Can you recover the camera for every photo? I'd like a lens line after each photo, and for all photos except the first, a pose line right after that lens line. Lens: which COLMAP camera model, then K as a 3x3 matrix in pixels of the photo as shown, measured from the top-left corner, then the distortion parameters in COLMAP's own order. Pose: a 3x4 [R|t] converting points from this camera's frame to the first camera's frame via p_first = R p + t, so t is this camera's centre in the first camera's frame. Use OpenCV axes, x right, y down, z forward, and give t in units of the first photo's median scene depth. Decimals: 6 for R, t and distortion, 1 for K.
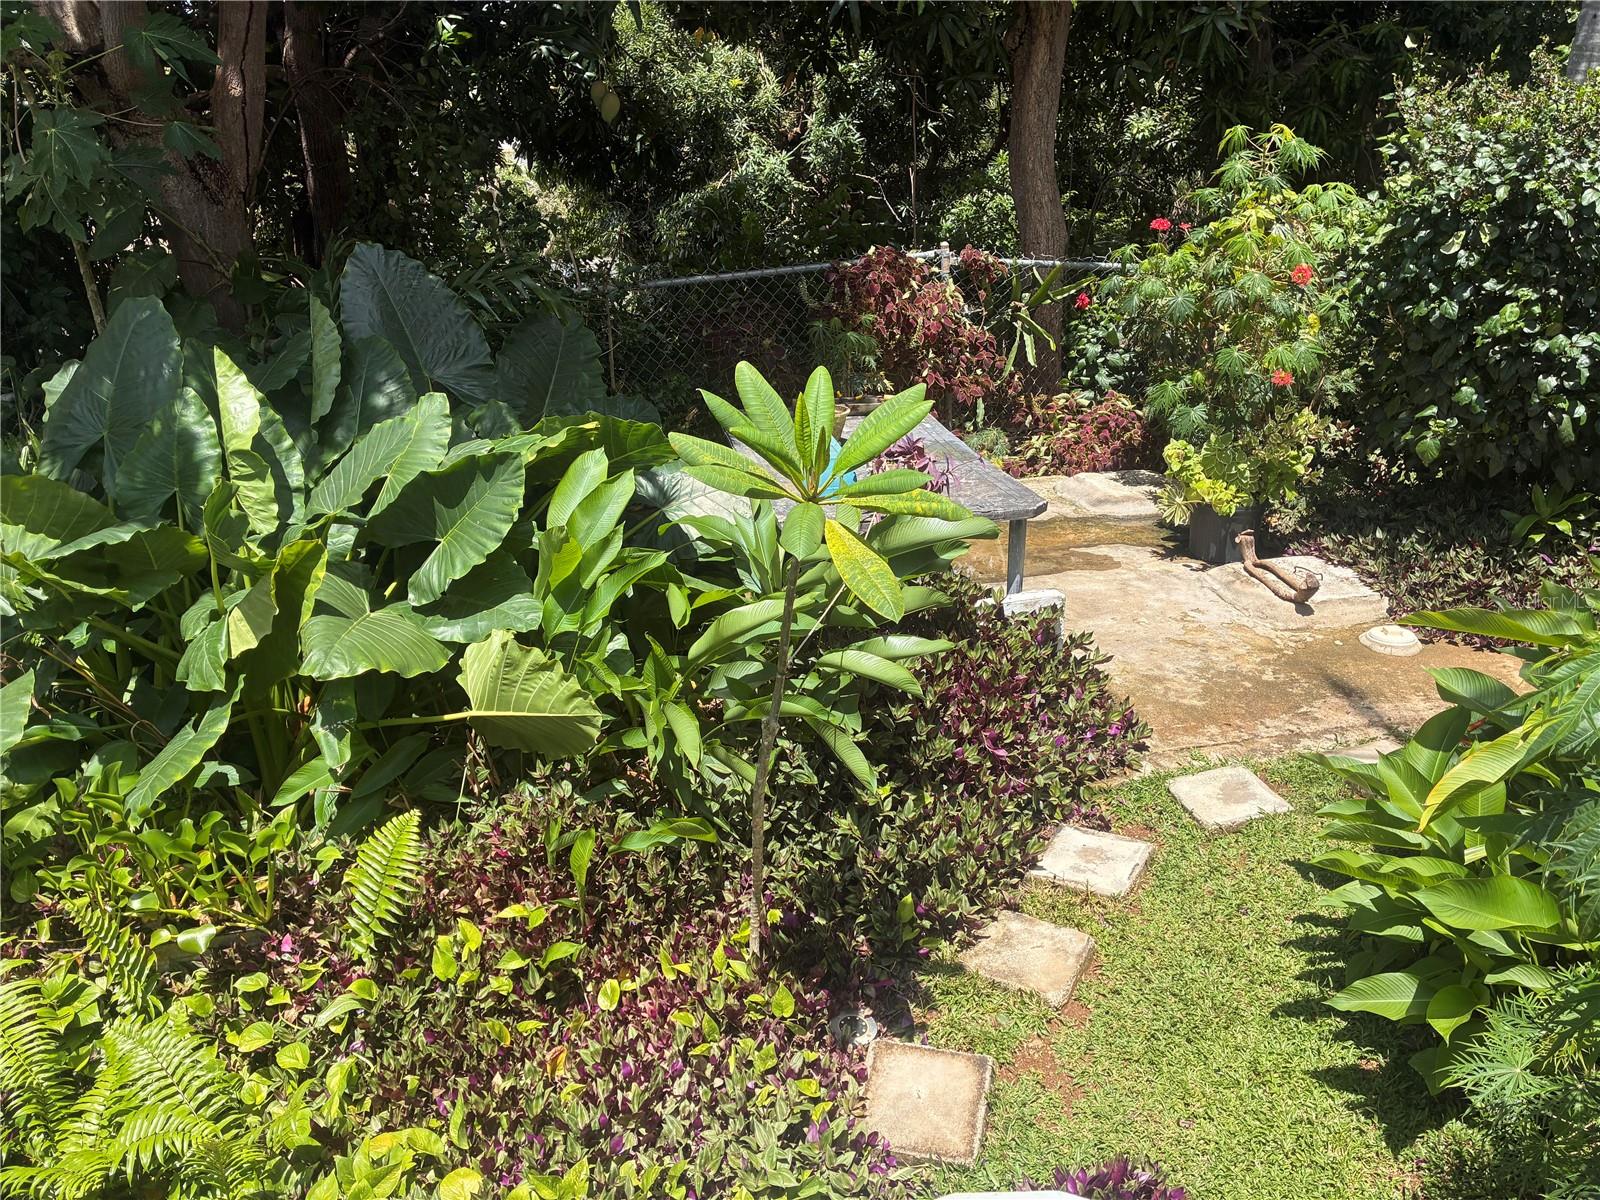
lens RADIAL K [[1220.9, 0, 794.5], [0, 1220.9, 598.3], [0, 0, 1]] dist [0.011416, -0.011037]
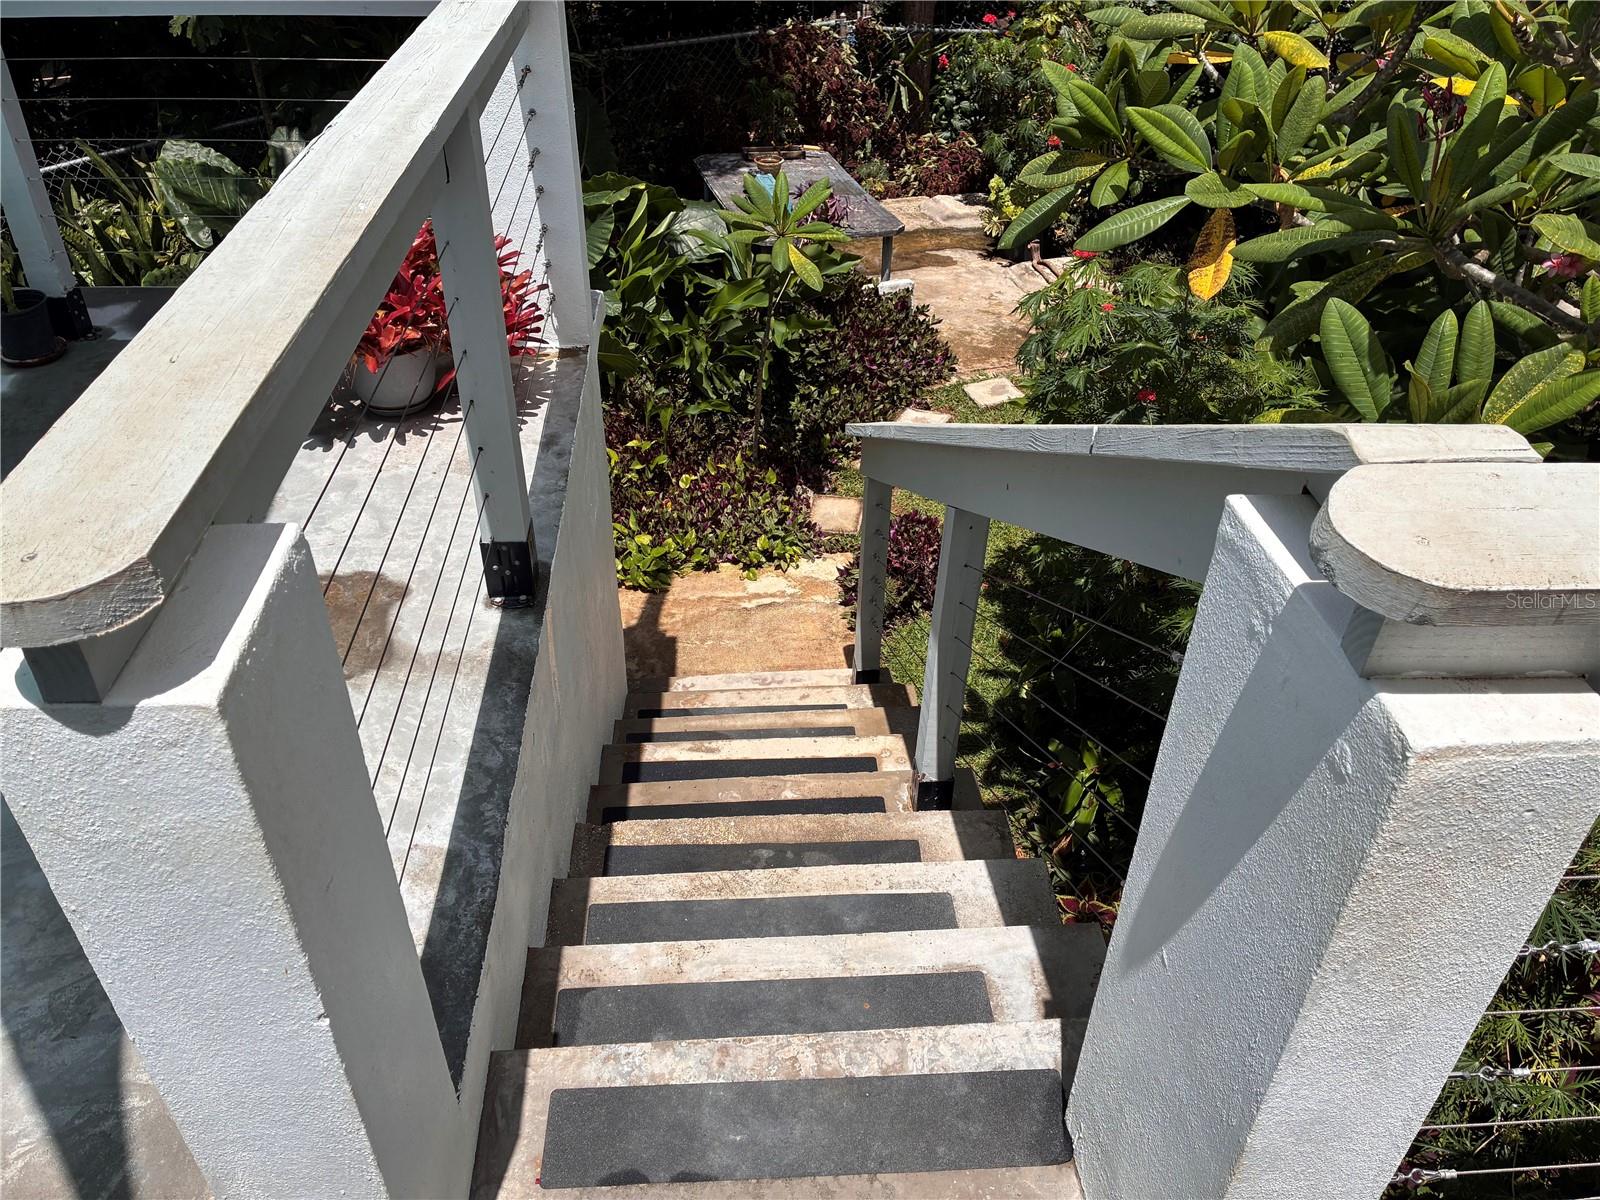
lens RADIAL K [[1220.9, 0, 801.9], [0, 1220.9, 609.9], [0, 0, 1]] dist [0.011416, -0.011037]
pose [[0.995478, -0.028283, 0.090689, -0.104256], [0.004756, 0.968294, 0.249770, 0.013562], [-0.094877, -0.248209, 0.964049, -0.756489]]
